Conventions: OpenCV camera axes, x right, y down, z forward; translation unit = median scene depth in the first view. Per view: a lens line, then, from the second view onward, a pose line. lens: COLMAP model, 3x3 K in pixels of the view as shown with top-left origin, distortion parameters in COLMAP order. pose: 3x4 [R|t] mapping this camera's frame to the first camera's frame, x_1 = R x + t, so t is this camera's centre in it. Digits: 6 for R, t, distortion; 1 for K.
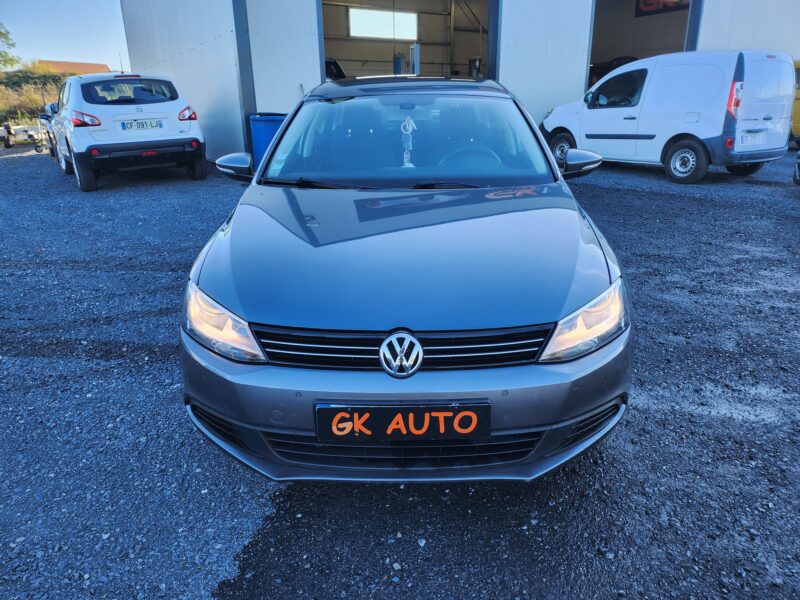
lens RADIAL K [[586.6, 0, 400.0], [0, 586.6, 300.0], [0, 0, 1]] dist [0.003061, -0.032471]
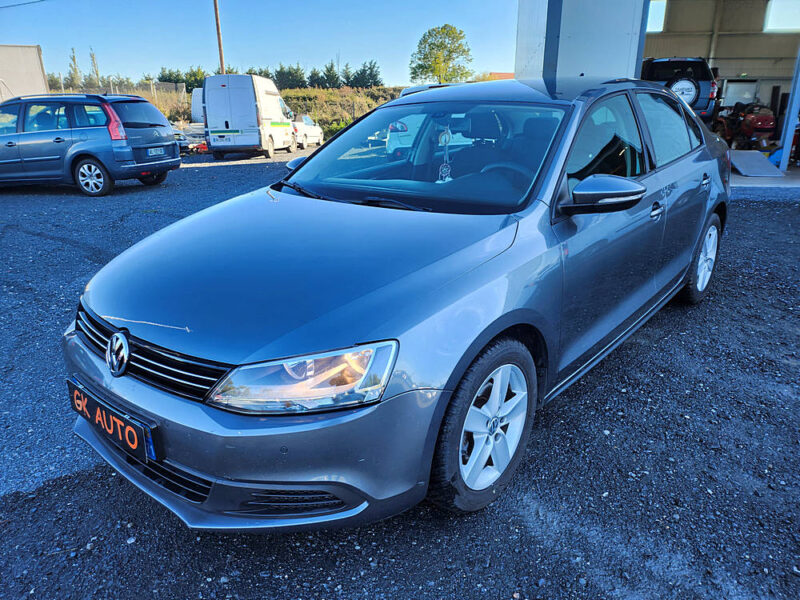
lens RADIAL K [[586.6, 0, 400.0], [0, 586.6, 300.0], [0, 0, 1]] dist [0.003061, -0.032471]
pose [[0.759324, 0.194265, -0.621037, 0.550959], [-0.201379, 0.977698, 0.059611, -0.088872], [0.618767, 0.079800, 0.781511, 0.269621]]
